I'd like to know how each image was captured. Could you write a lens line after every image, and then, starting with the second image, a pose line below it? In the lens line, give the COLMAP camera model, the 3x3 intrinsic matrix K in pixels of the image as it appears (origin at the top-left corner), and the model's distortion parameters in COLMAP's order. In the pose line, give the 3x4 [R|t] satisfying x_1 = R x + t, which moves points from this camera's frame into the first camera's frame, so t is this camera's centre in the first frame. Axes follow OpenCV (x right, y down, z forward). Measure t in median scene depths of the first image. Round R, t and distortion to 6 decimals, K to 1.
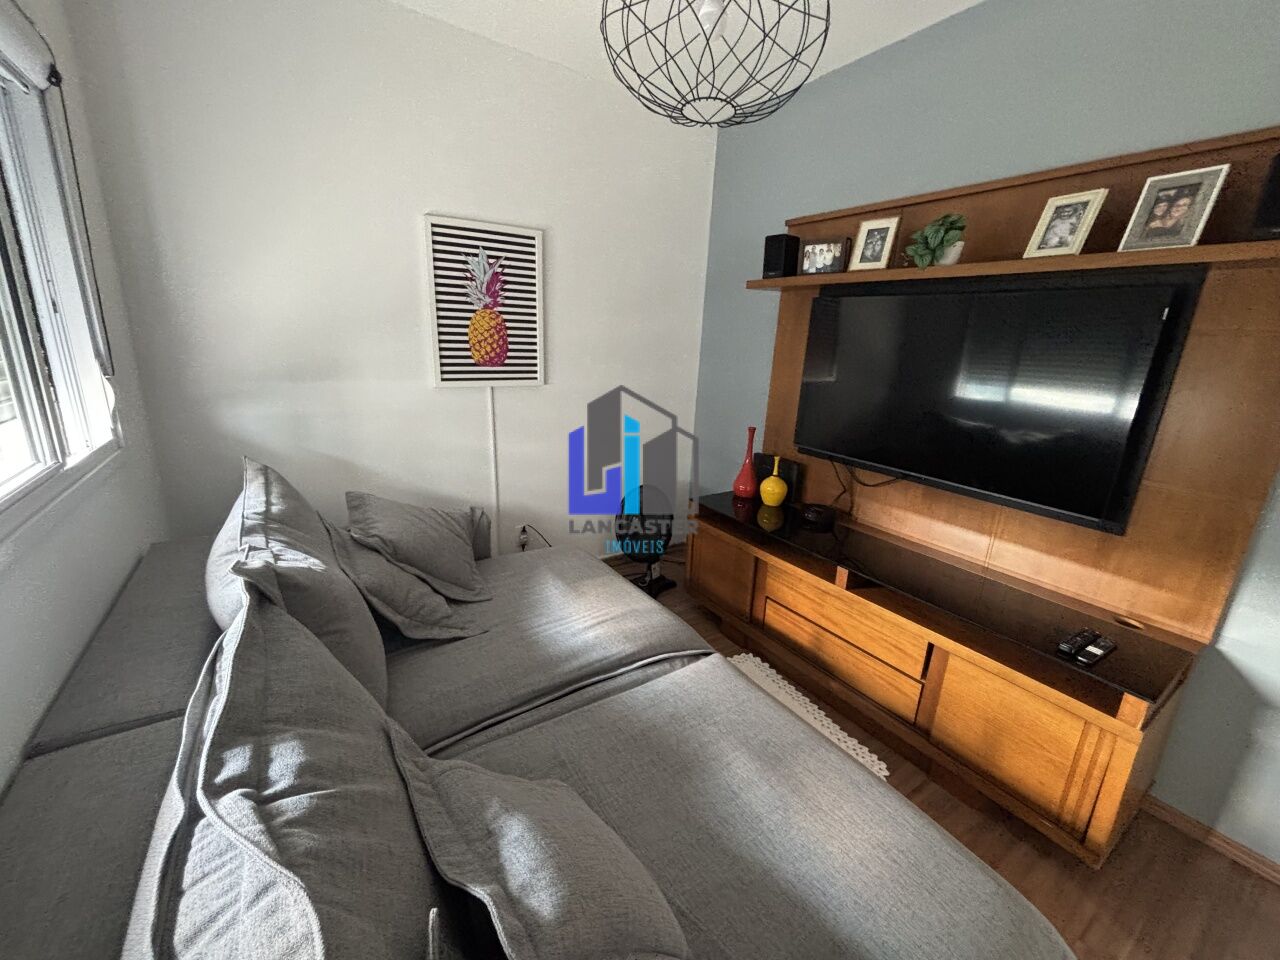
lens RADIAL K [[518.6, 0, 641.9], [0, 518.6, 477.0], [0, 0, 1]] dist [-0.000210, 0.000441]
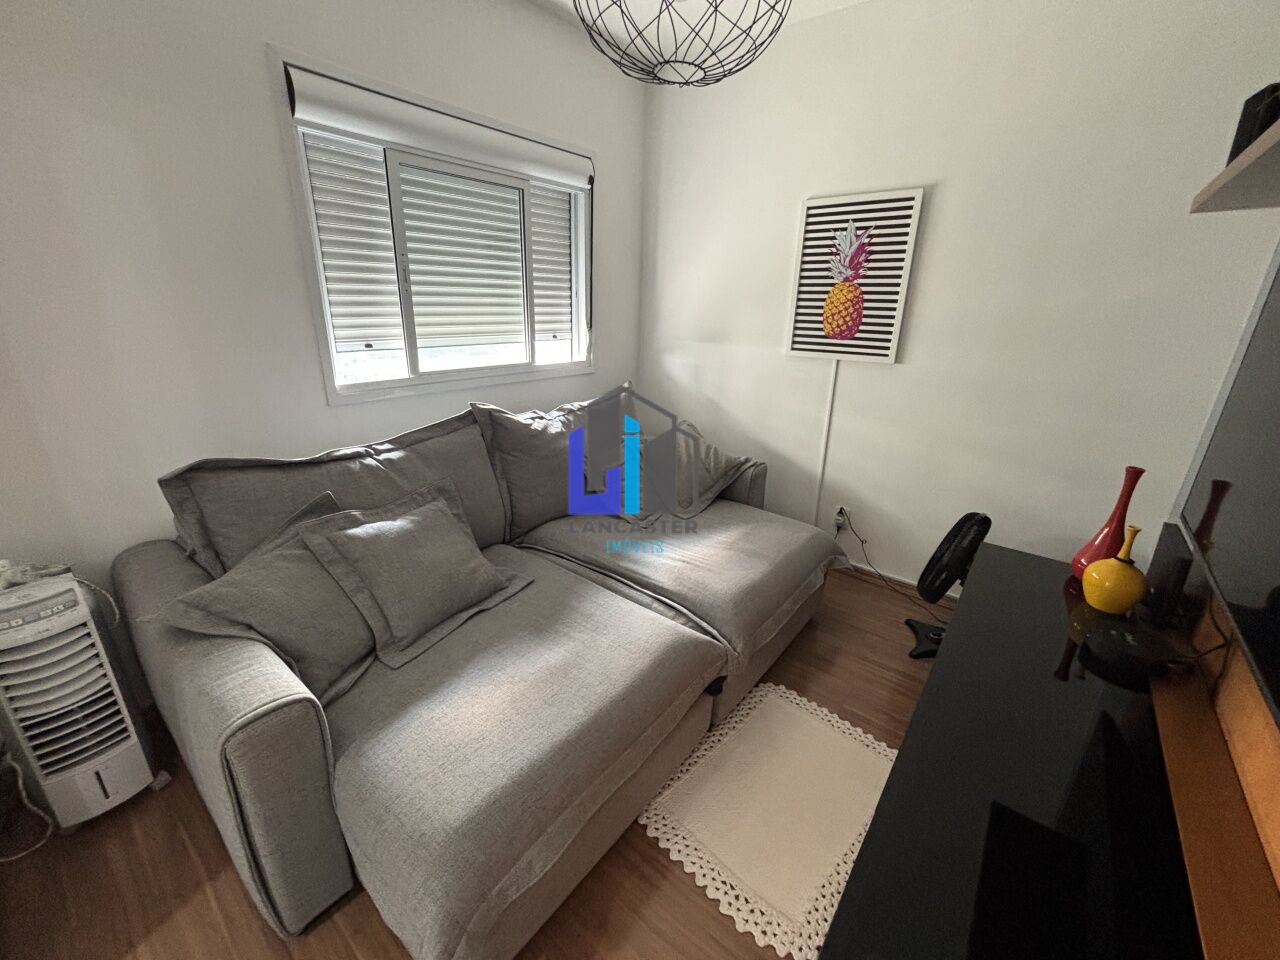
lens RADIAL K [[518.6, 0, 641.9], [0, 518.6, 477.0], [0, 0, 1]] dist [-0.000210, 0.000441]
pose [[0.301212, 0.280184, -0.911465, 0.617268], [-0.258771, 0.944006, 0.204672, -0.069559], [0.917774, 0.174211, 0.356849, 0.343461]]
